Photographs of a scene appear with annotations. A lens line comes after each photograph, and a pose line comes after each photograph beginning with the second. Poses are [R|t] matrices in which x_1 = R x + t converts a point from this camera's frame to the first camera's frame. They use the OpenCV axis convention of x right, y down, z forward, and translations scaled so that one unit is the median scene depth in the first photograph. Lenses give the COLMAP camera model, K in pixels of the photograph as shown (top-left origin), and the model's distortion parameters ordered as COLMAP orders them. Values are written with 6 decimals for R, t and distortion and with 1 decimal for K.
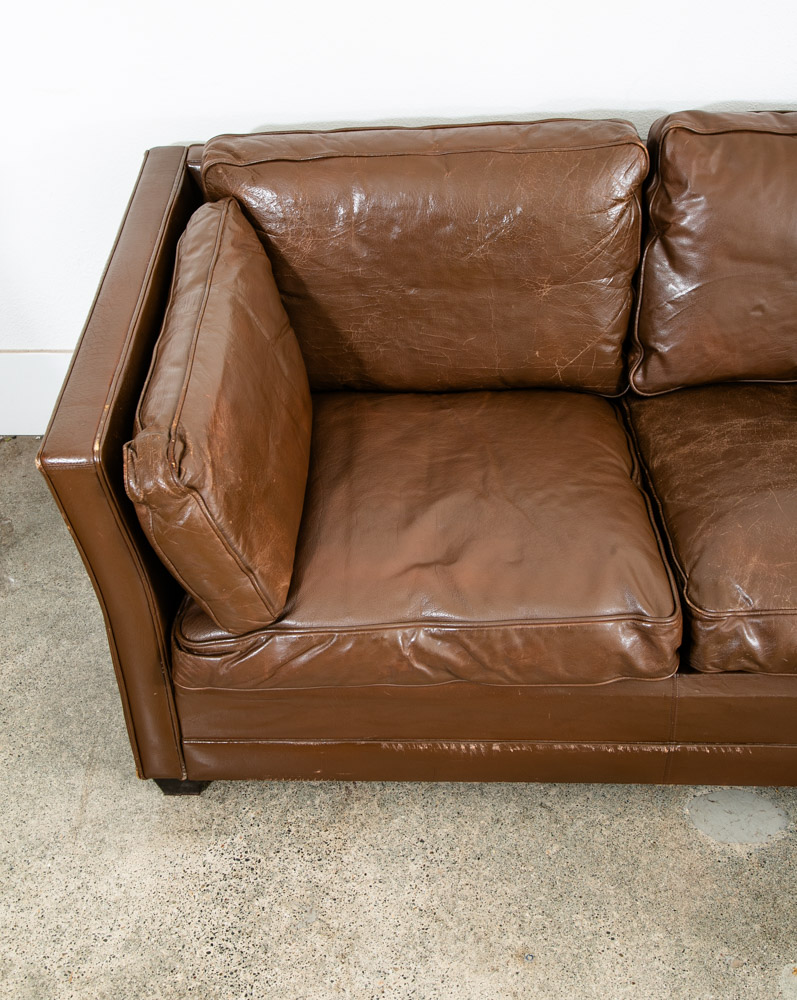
lens RADIAL K [[1354.8, 0, 374.0], [0, 1354.8, 460.7], [0, 0, 1]] dist [0.017424, 0.122672]
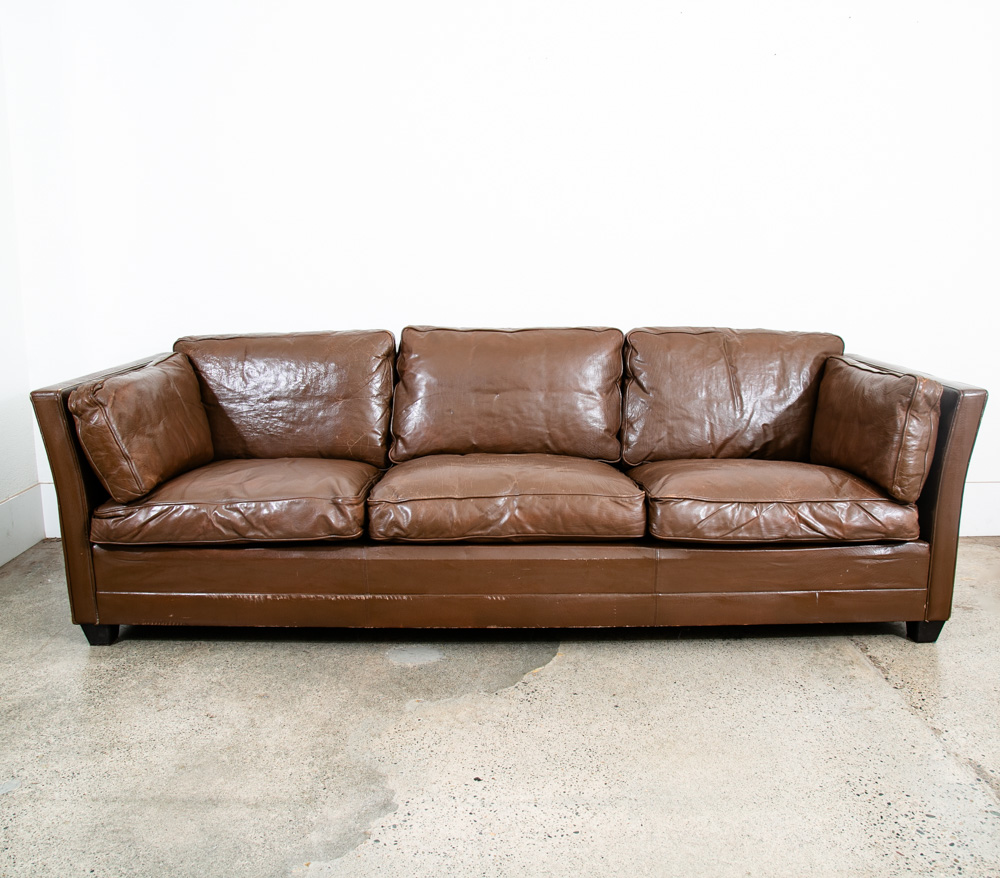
lens RADIAL K [[903.1, 0, 516.0], [0, 903.1, 437.8], [0, 0, 1]] dist [-0.128350, 0.070475]
pose [[0.998769, 0.017413, 0.046438, 0.342020], [0.005079, 0.895499, -0.445035, 0.526679], [-0.049335, 0.444723, 0.894308, -0.139126]]
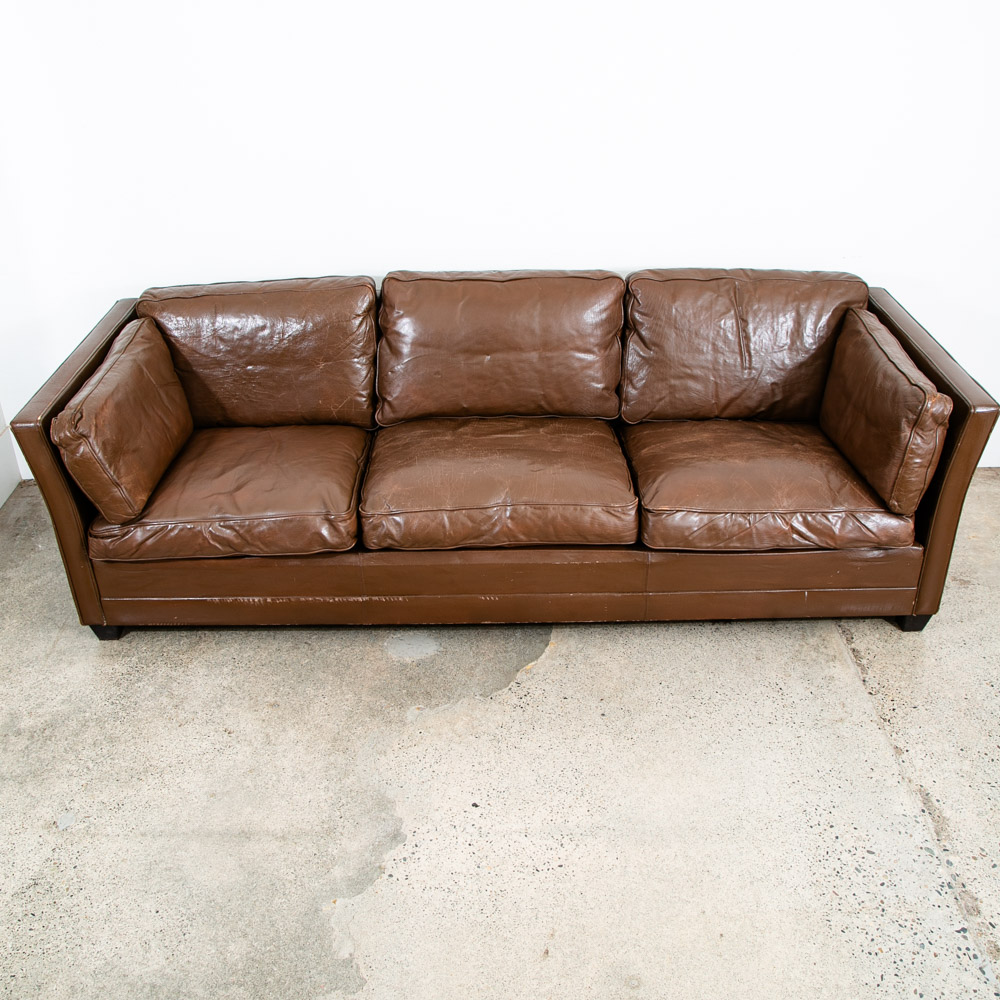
lens RADIAL K [[1057.5, 0, 485.6], [0, 1057.5, 503.4], [0, 0, 1]] dist [-0.134970, 0.087821]
pose [[0.999790, -0.007718, 0.019010, 0.342816], [0.010065, 0.991895, -0.126665, 0.255654], [-0.017878, 0.126829, 0.991763, -0.401474]]
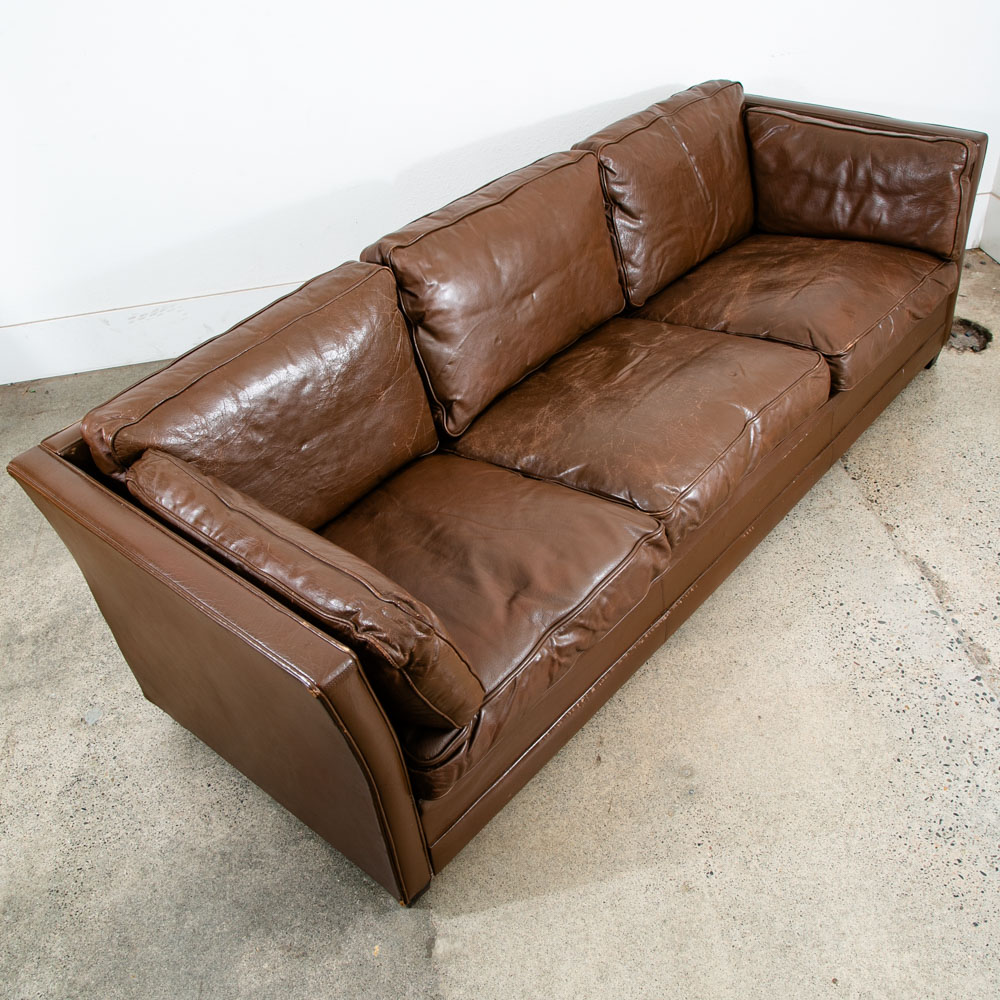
lens RADIAL K [[1057.5, 0, 485.6], [0, 1057.5, 503.4], [0, 0, 1]] dist [-0.134970, 0.087821]
pose [[0.640598, -0.501989, 0.581069, -0.473183], [0.530514, 0.836414, 0.137720, -0.136570], [-0.555148, 0.220042, 0.802117, 0.185805]]
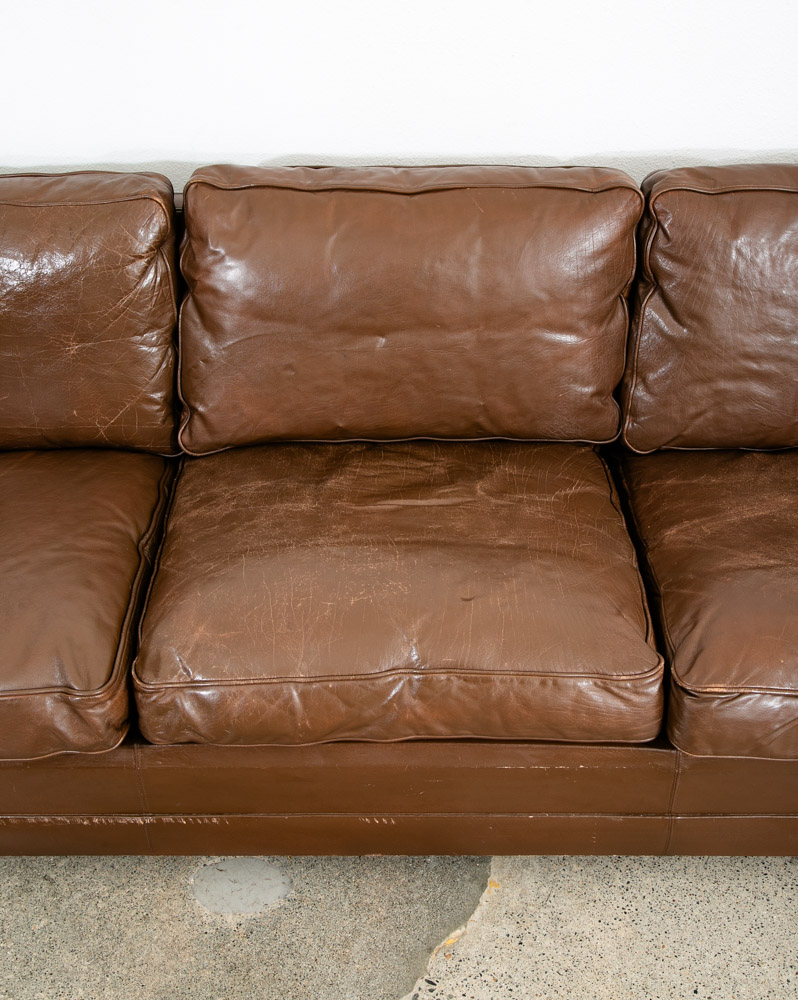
lens RADIAL K [[1343.5, 0, 401.9], [0, 1343.5, 515.1], [0, 0, 1]] dist [0.042653, 0.078731]
pose [[0.999686, -0.002198, 0.024961, 0.365272], [0.001819, 0.999883, 0.015194, -0.021799], [-0.024991, -0.015144, 0.999573, 0.025128]]
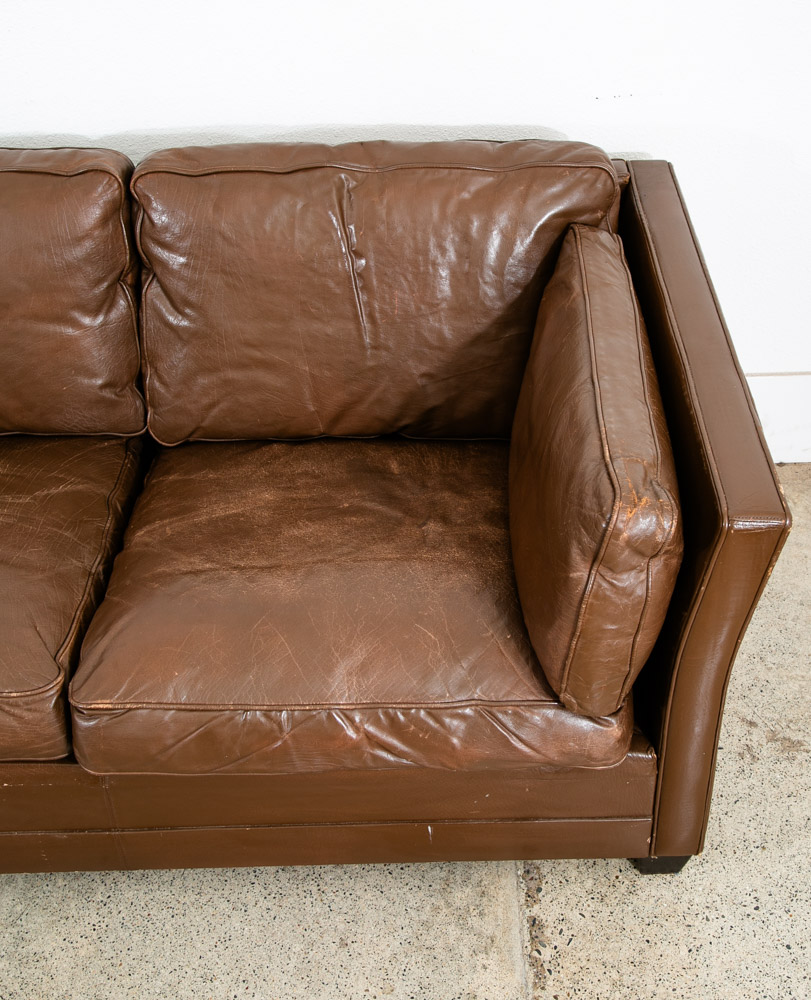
lens RADIAL K [[1349.2, 0, 430.7], [0, 1349.2, 501.6], [0, 0, 1]] dist [0.011419, 0.070892]
pose [[0.999336, -0.025766, 0.025776, 0.764748], [0.024719, 0.998888, 0.040134, -0.048798], [-0.026781, -0.039471, 0.998862, 0.056384]]
